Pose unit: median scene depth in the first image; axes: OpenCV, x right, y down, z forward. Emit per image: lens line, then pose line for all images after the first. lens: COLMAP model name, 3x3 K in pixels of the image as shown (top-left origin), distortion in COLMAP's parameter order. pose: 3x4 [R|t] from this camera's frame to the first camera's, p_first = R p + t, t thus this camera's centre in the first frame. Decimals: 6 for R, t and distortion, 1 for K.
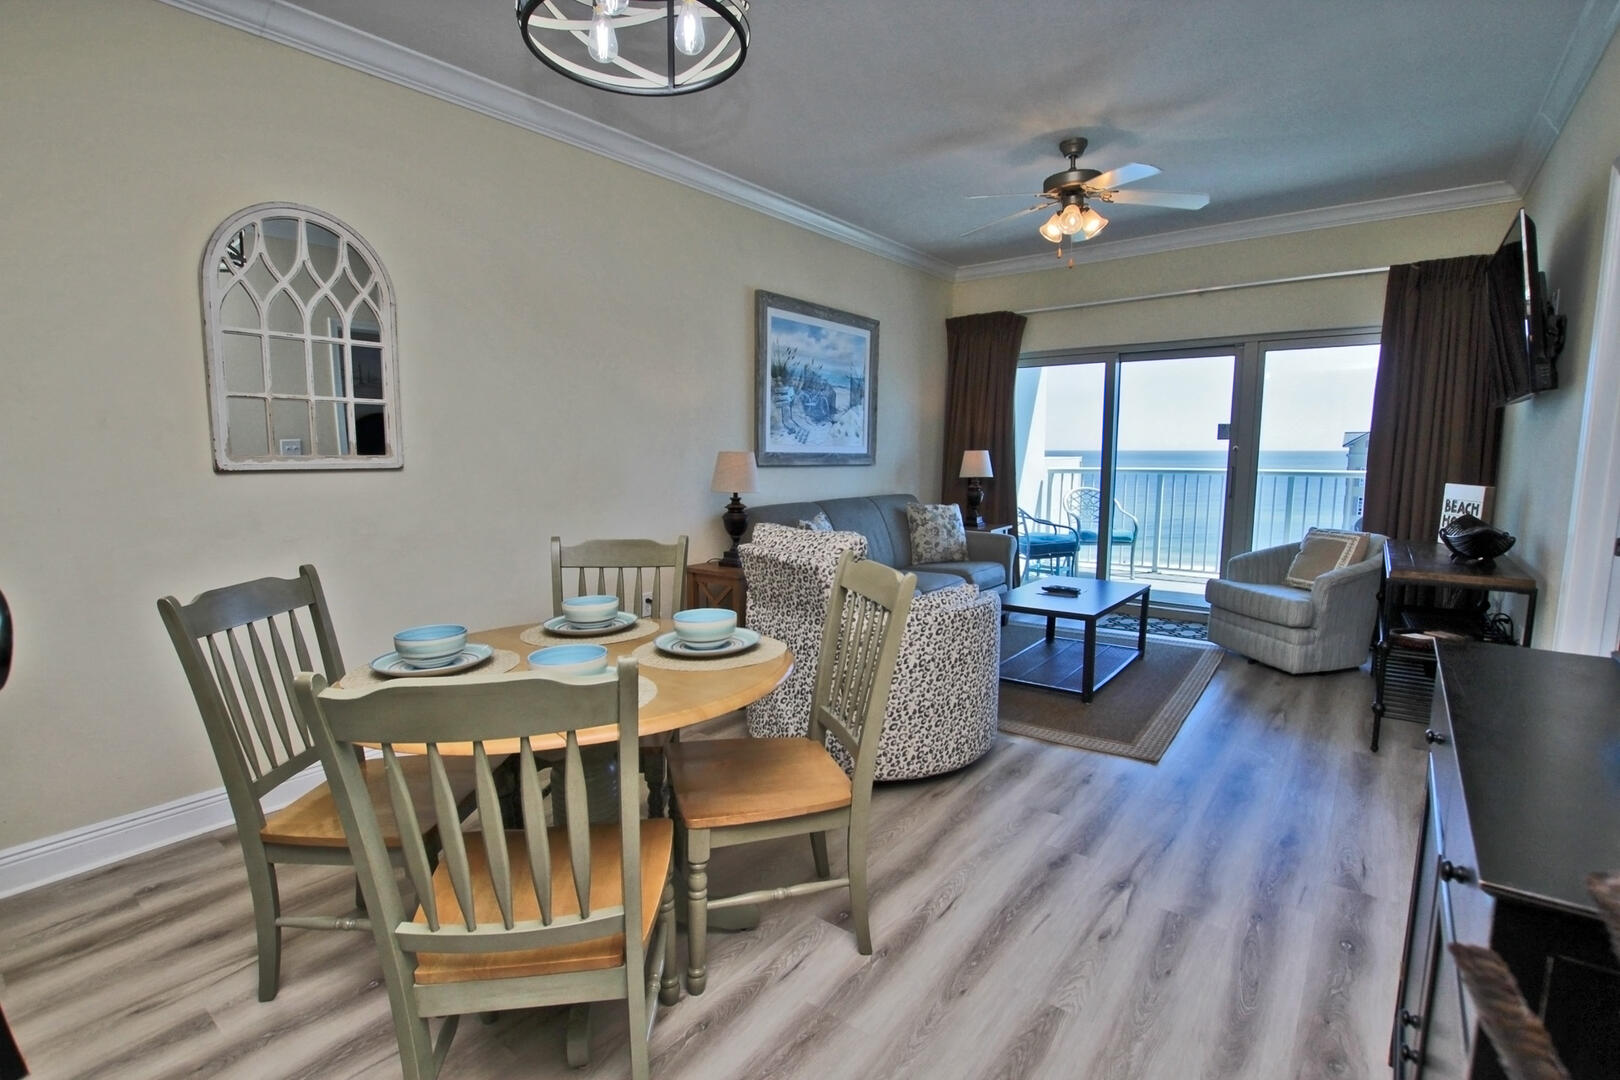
lens RADIAL K [[753.0, 0, 810.3], [0, 753.0, 544.5], [0, 0, 1]] dist [-0.032489, 0.004723]
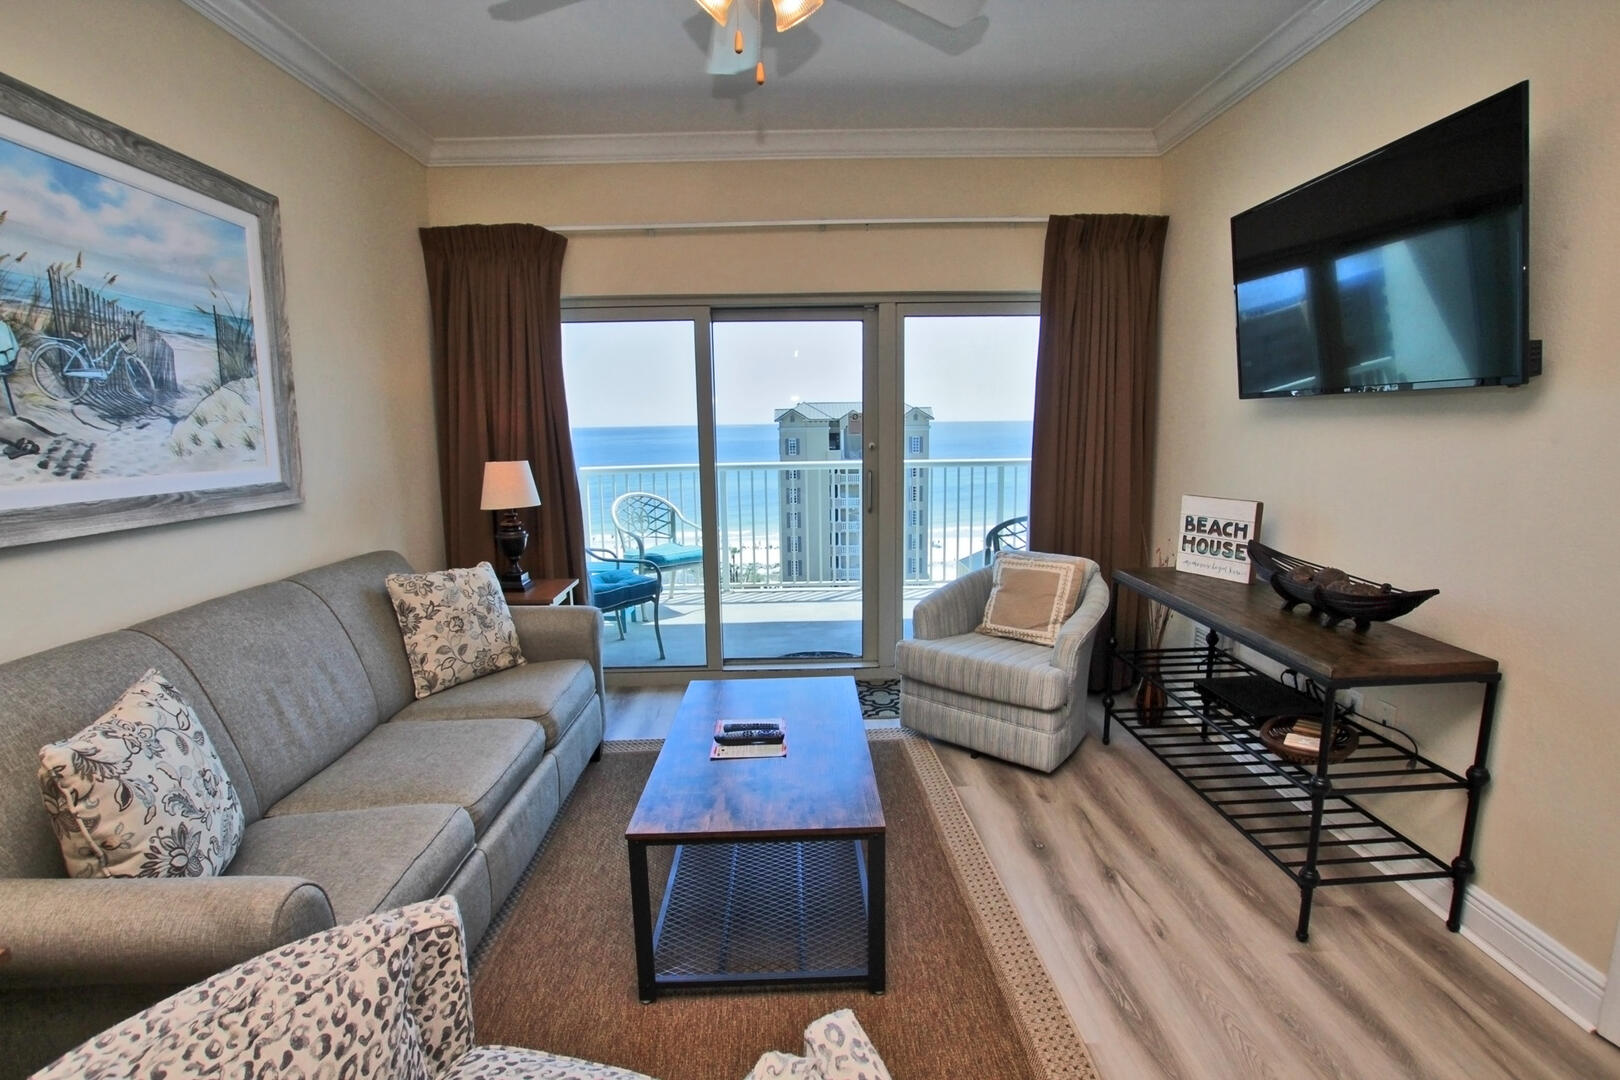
lens RADIAL K [[753.0, 0, 810.3], [0, 753.0, 544.5], [0, 0, 1]] dist [-0.032489, 0.004723]
pose [[0.777013, -0.111051, 0.619612, 0.045425], [0.092366, 0.993775, 0.062281, -0.088978], [-0.622671, 0.008838, 0.782434, 0.477613]]
